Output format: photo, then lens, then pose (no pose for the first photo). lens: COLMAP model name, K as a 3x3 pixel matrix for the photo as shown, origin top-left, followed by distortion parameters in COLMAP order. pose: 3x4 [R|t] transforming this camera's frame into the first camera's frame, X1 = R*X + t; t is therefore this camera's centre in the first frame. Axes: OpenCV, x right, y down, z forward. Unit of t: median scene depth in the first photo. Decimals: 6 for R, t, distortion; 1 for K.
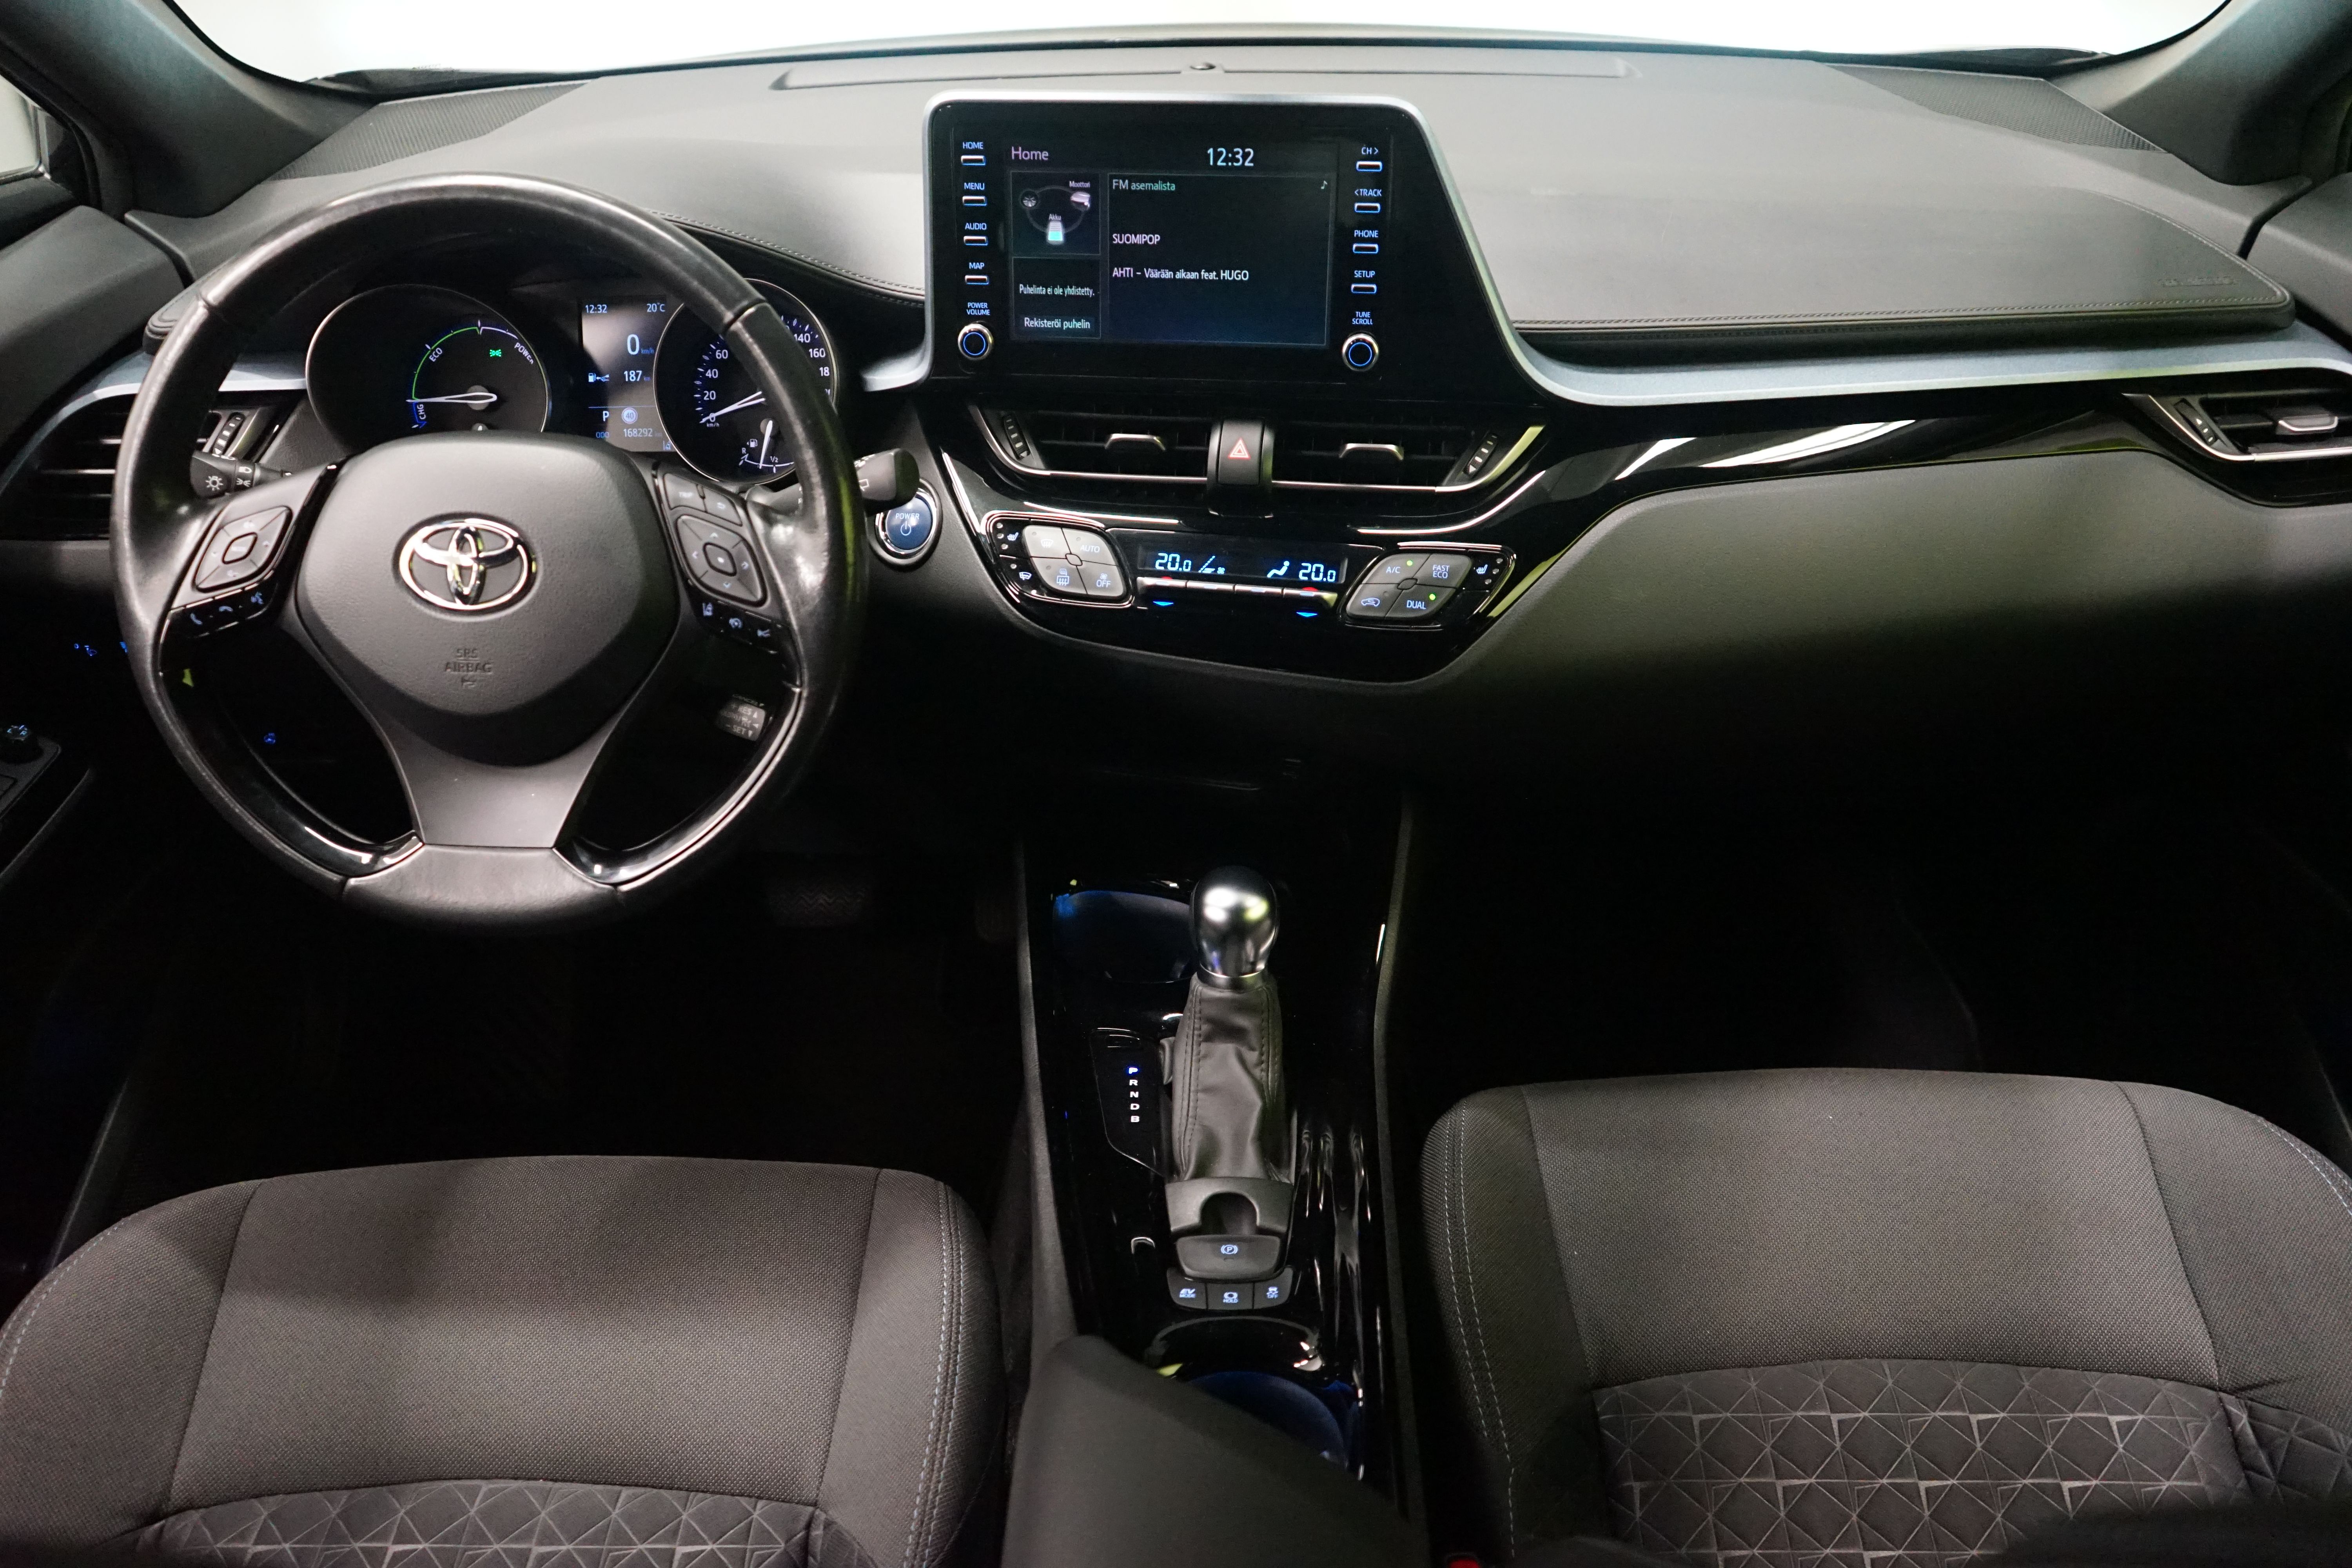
lens RADIAL K [[1904.4, 0, 1172.9], [0, 1904.4, 784.1], [0, 0, 1]] dist [-0.007266, 0.007439]
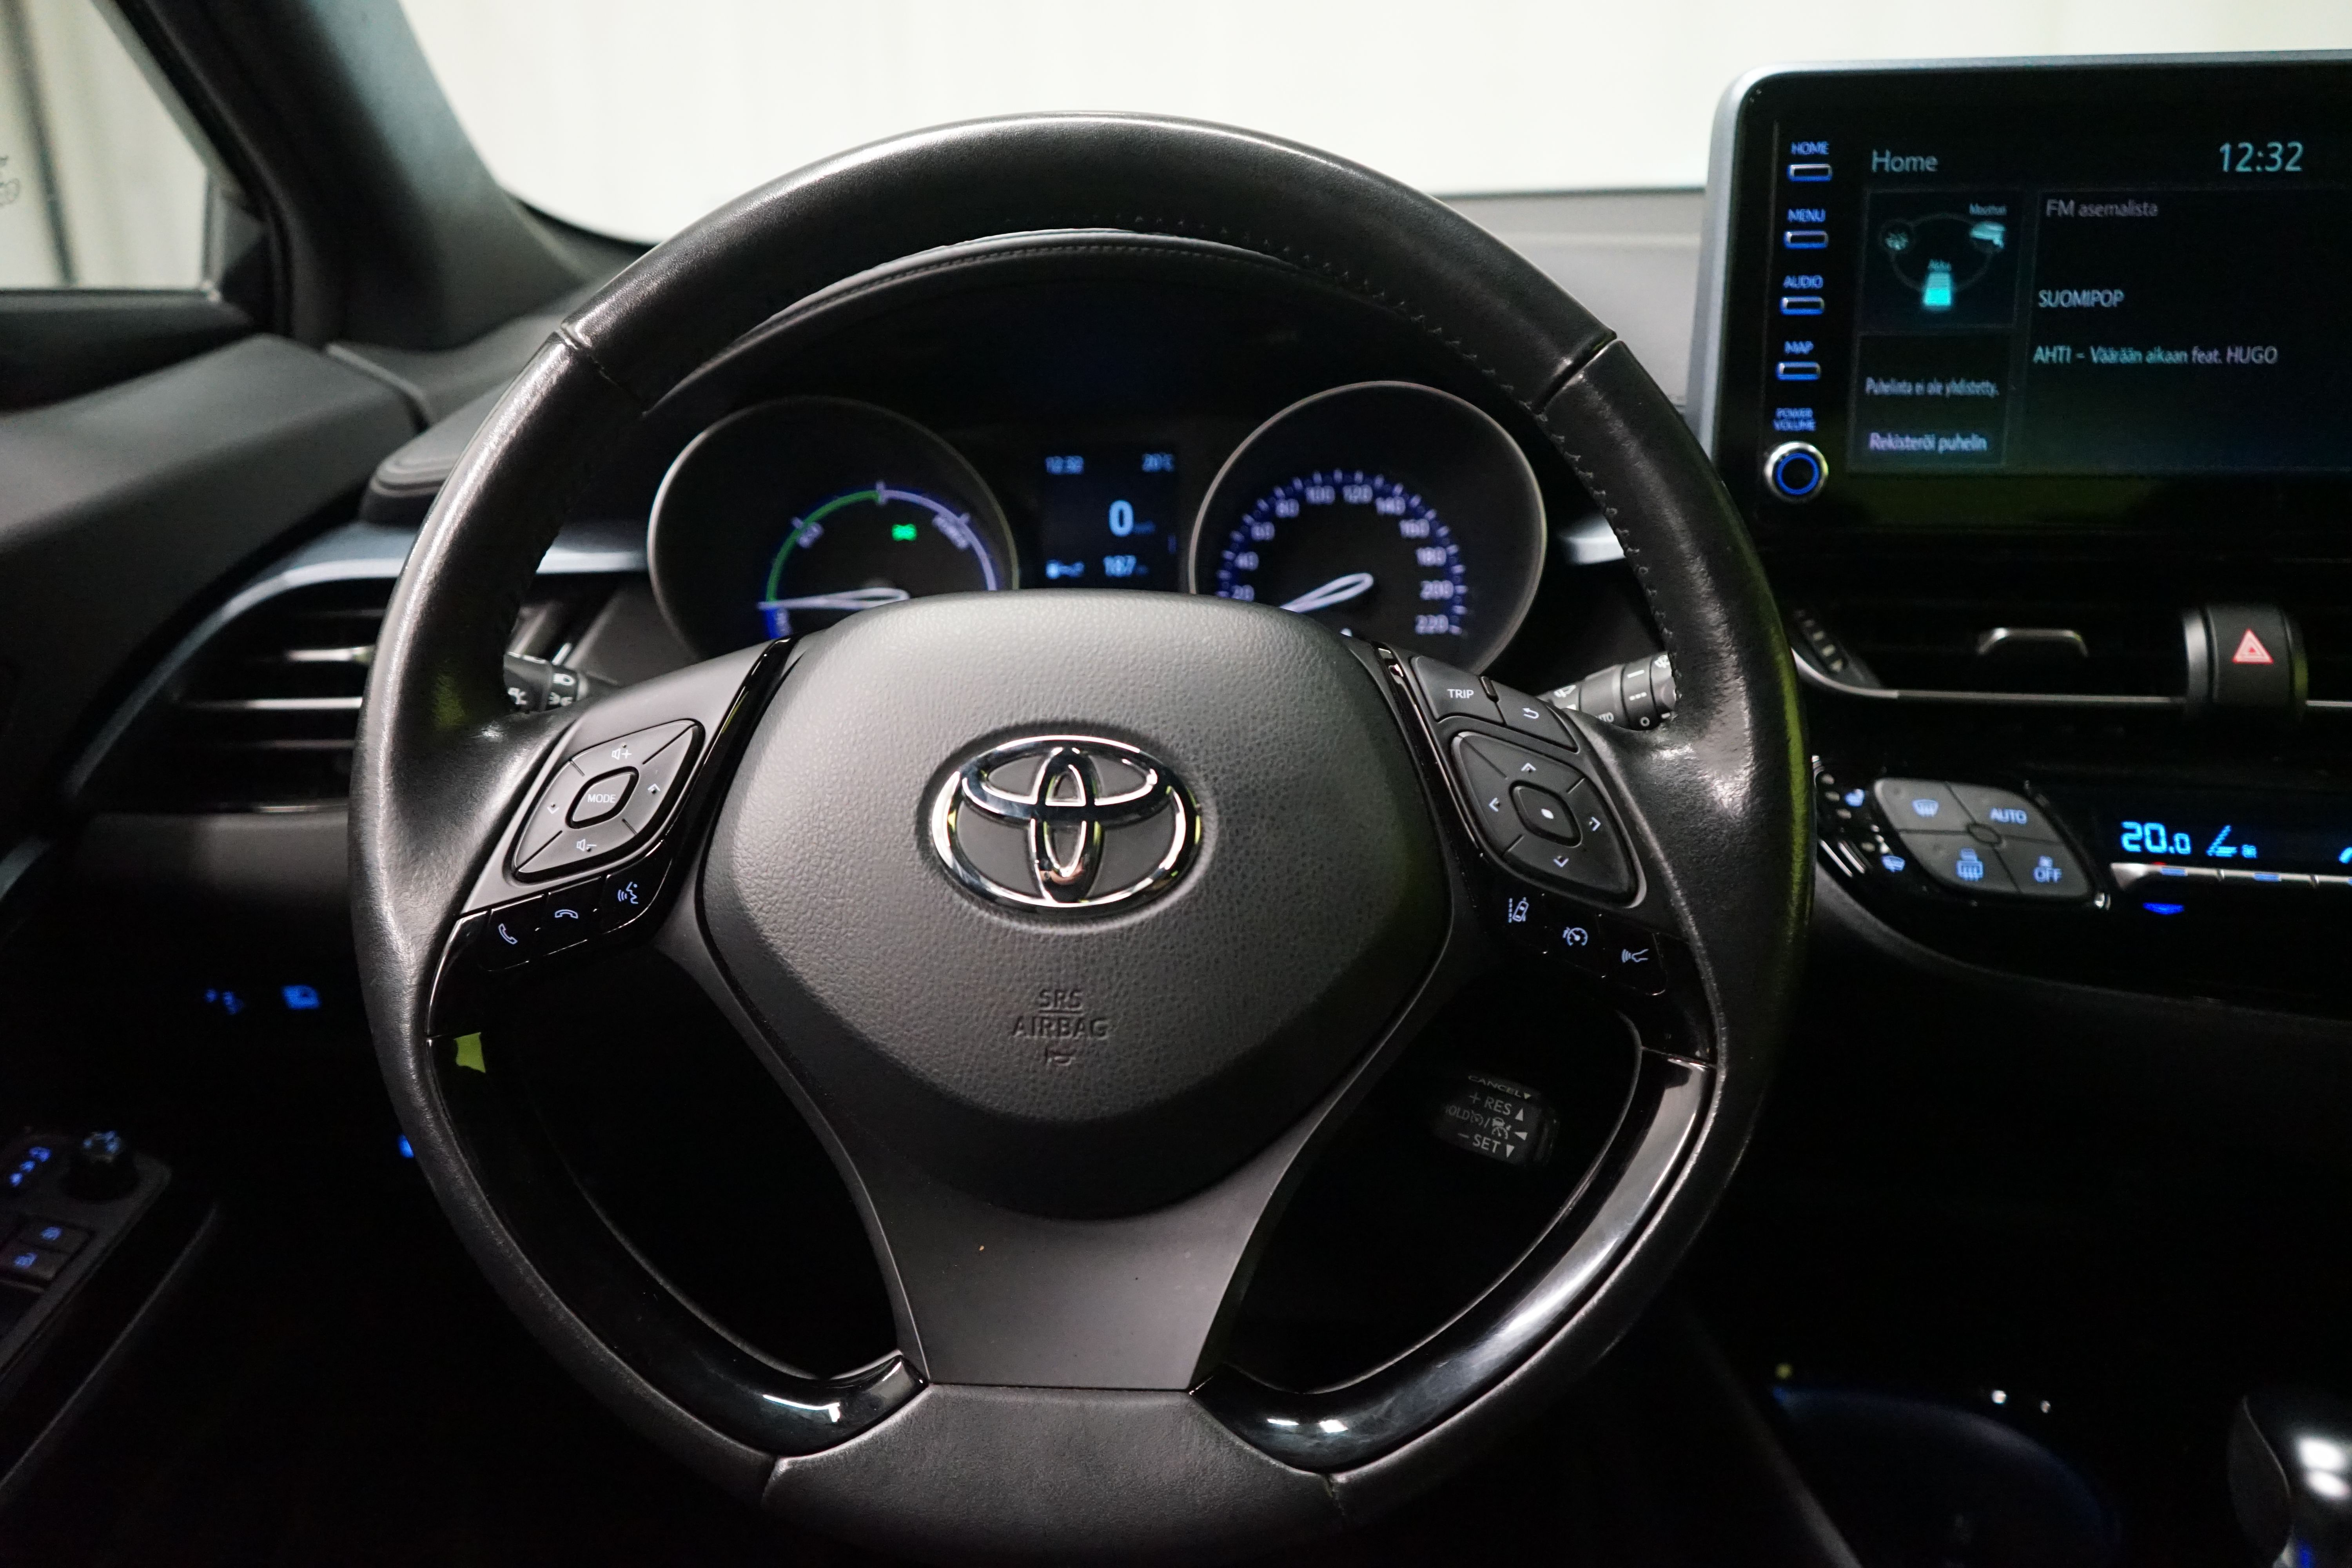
lens RADIAL K [[1904.4, 0, 1179.2], [0, 1904.4, 785.9], [0, 0, 1]] dist [-0.007266, 0.007439]
pose [[0.999983, -0.004728, 0.003342, -0.307183], [0.005271, 0.982276, -0.187364, -0.026625], [-0.002397, 0.187378, 0.982285, 0.448727]]
